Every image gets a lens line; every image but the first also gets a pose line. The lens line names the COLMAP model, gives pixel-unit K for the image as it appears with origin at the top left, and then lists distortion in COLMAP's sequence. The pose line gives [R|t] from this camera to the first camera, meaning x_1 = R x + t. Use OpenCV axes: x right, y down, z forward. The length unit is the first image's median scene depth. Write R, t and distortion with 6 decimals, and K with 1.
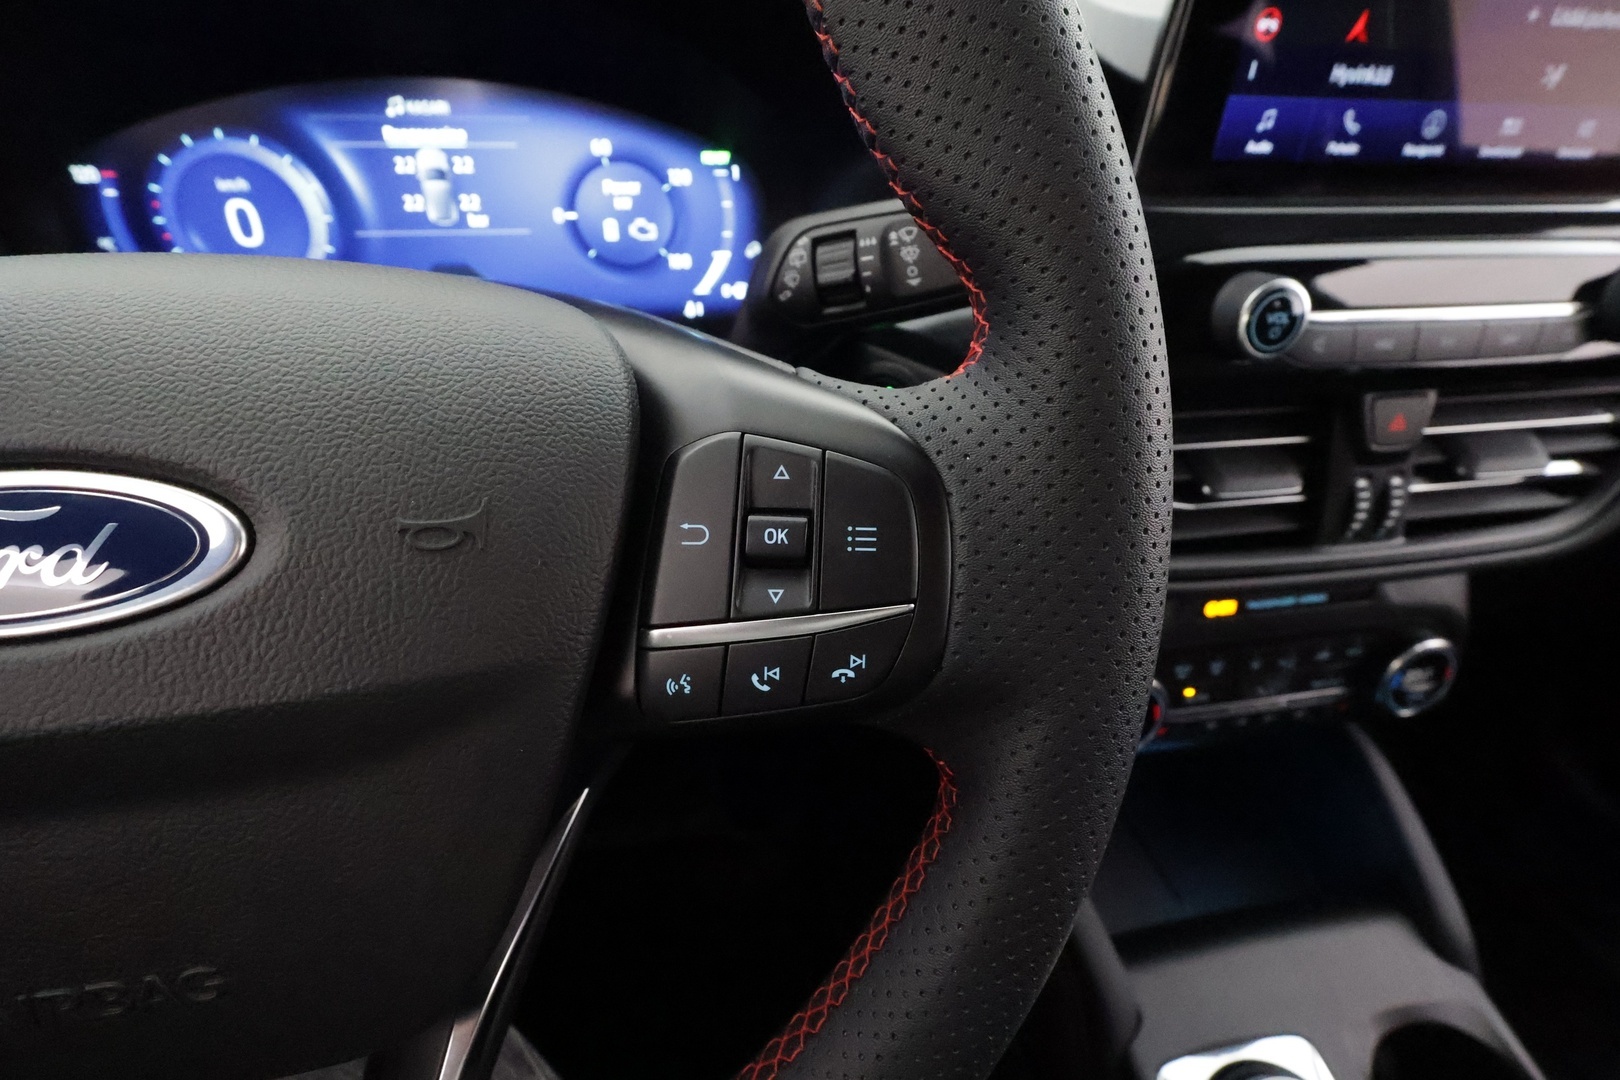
lens RADIAL K [[742.4, 0, 810.0], [0, 742.4, 540.0], [0, 0, 1]] dist [0.001091, -0.000001]
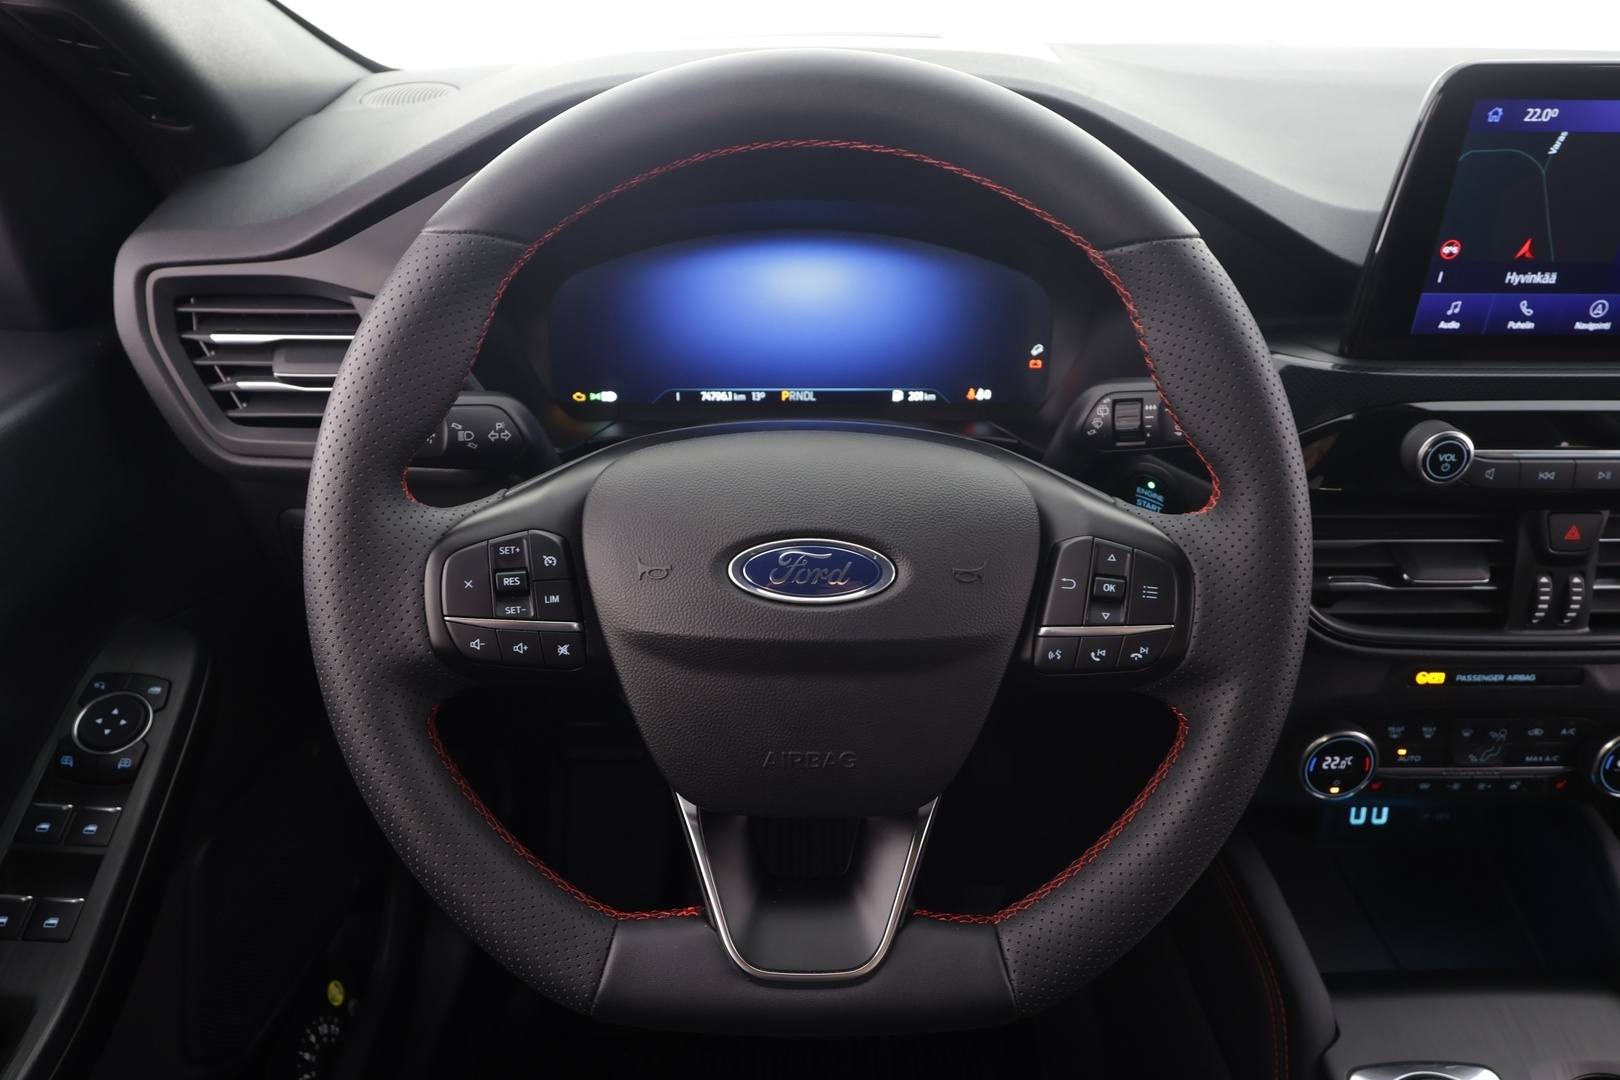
lens RADIAL K [[1098.2, 0, 810.0], [0, 1098.2, 540.0], [0, 0, 1]] dist [0.003192, 0.003102]
pose [[0.986839, 0.069656, -0.145936, -0.226597], [-0.075841, 0.996424, -0.037251, 0.020903], [0.142819, 0.047829, 0.988592, -1.153667]]
